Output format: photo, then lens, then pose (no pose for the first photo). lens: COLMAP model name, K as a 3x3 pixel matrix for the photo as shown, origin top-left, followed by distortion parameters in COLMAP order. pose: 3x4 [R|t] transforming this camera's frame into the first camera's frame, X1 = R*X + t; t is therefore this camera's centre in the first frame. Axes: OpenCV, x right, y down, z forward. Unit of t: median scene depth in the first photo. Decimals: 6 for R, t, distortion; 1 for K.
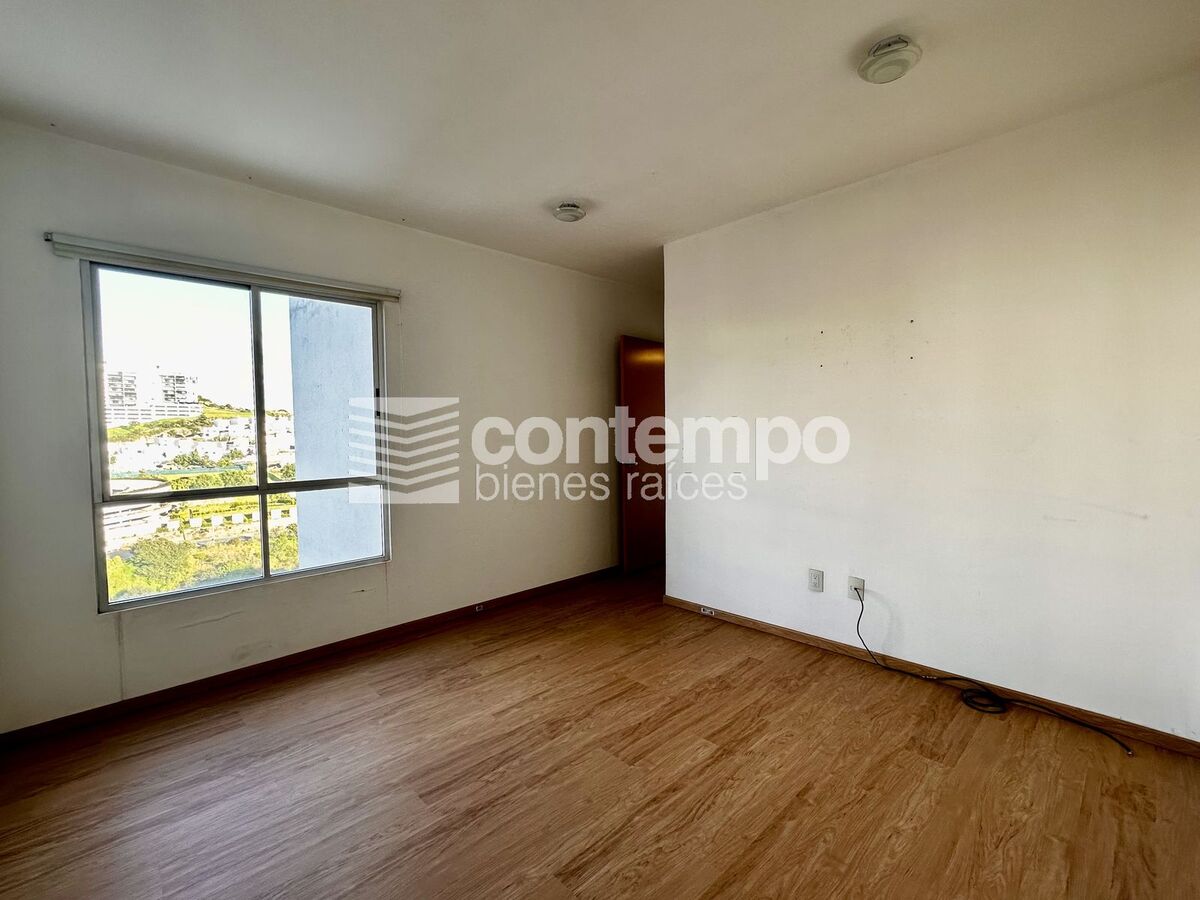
lens RADIAL K [[532.1, 0, 599.4], [0, 532.1, 456.0], [0, 0, 1]] dist [-0.003060, 0.000050]
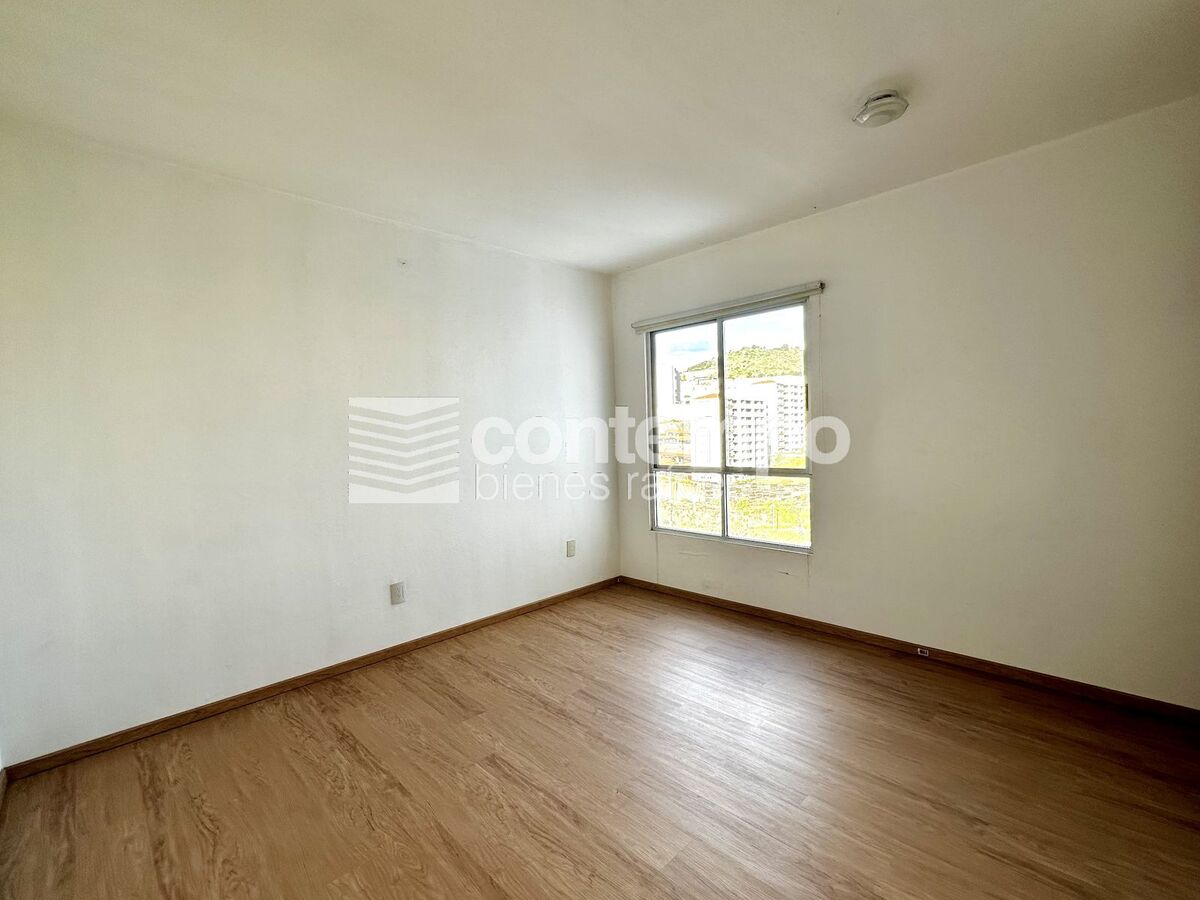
lens RADIAL K [[532.1, 0, 595.9], [0, 532.1, 445.4], [0, 0, 1]] dist [-0.003060, 0.000050]
pose [[0.002677, 0.035271, -0.999374, 0.606819], [-0.022612, 0.999124, 0.035202, -0.033278], [0.999741, 0.022503, 0.003472, 0.592120]]
